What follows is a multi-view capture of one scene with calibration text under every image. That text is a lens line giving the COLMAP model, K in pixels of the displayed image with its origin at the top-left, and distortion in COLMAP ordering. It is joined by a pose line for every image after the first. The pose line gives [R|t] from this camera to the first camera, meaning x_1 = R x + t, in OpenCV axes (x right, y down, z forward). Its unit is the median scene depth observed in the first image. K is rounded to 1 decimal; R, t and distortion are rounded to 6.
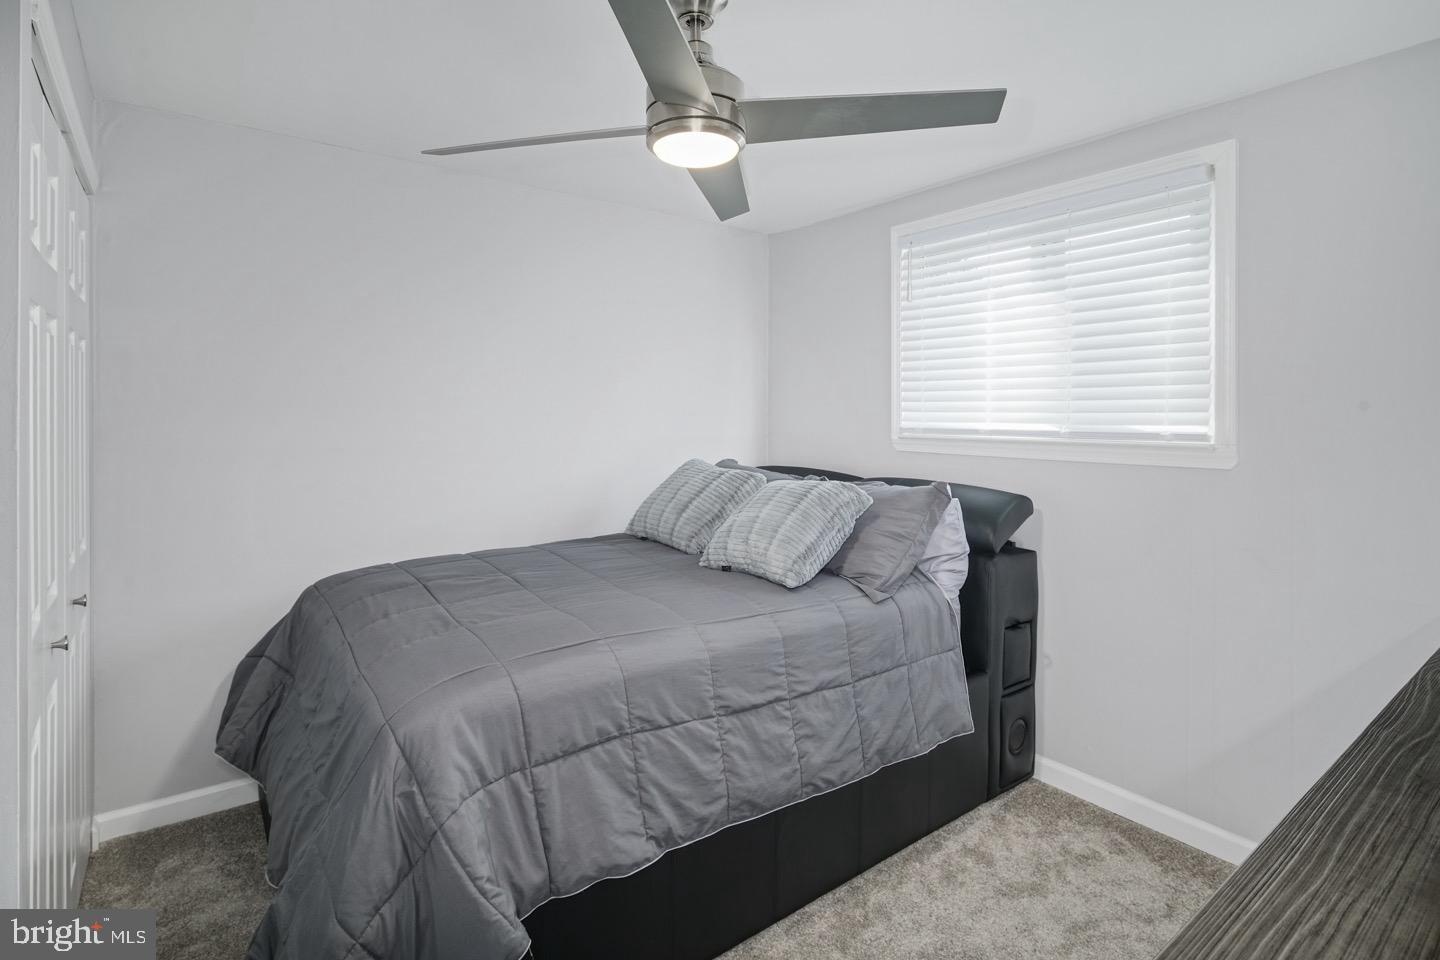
lens RADIAL K [[701.6, 0, 723.3], [0, 701.6, 423.5], [0, 0, 1]] dist [0.007108, -0.004059]
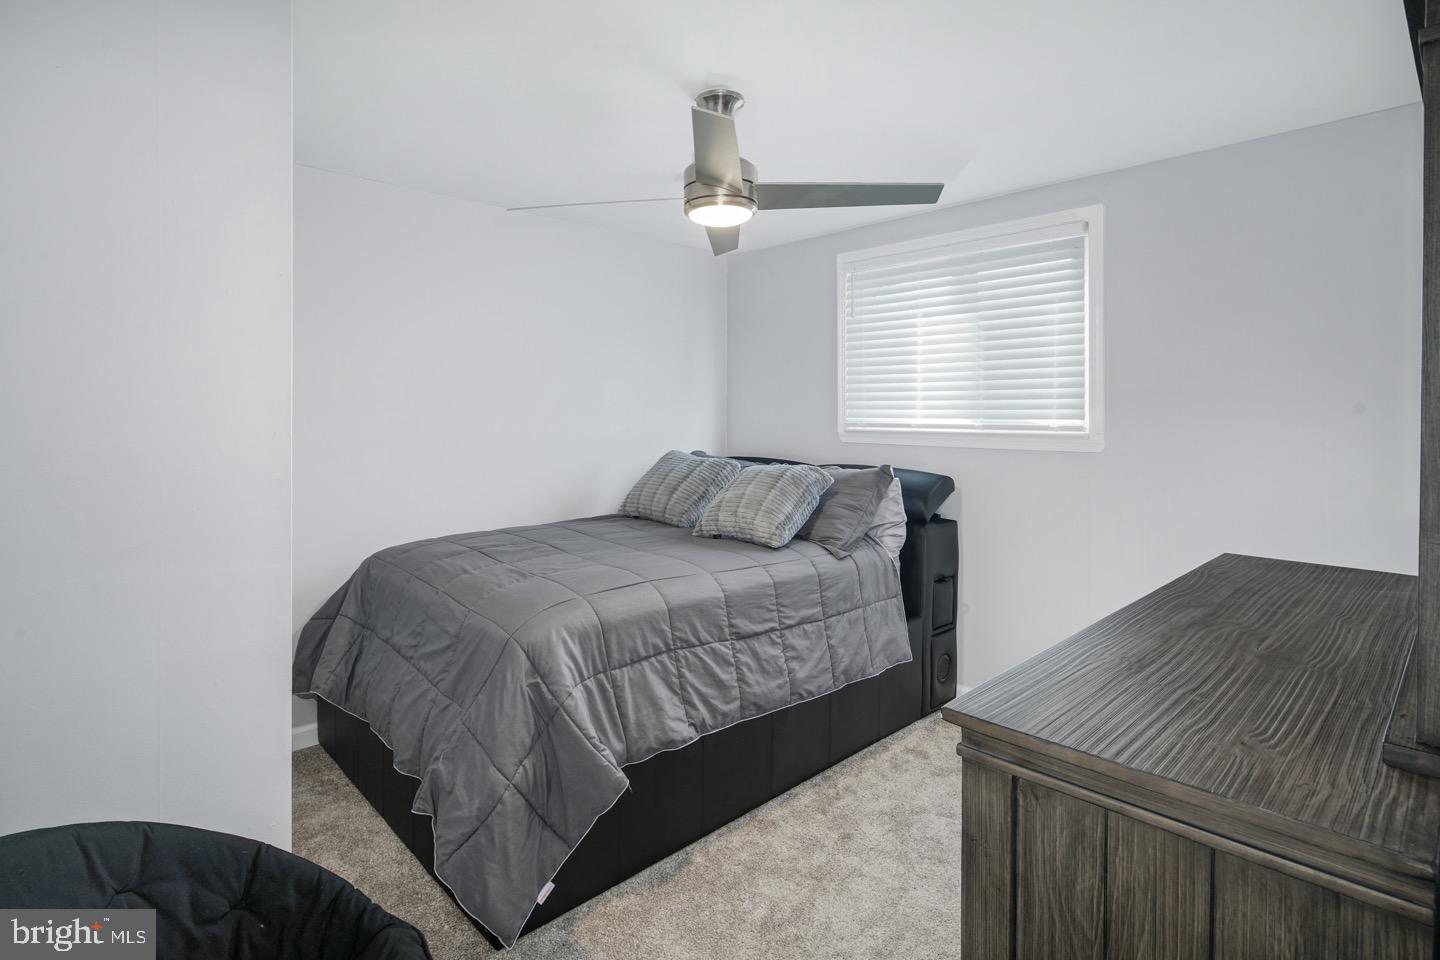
lens RADIAL K [[701.6, 0, 705.6], [0, 701.6, 421.4], [0, 0, 1]] dist [0.007108, -0.004059]
pose [[0.995766, -0.003368, 0.091866, -0.145269], [0.003330, 0.999994, 0.000563, 0.003221], [-0.091868, -0.000255, 0.995771, -0.257654]]
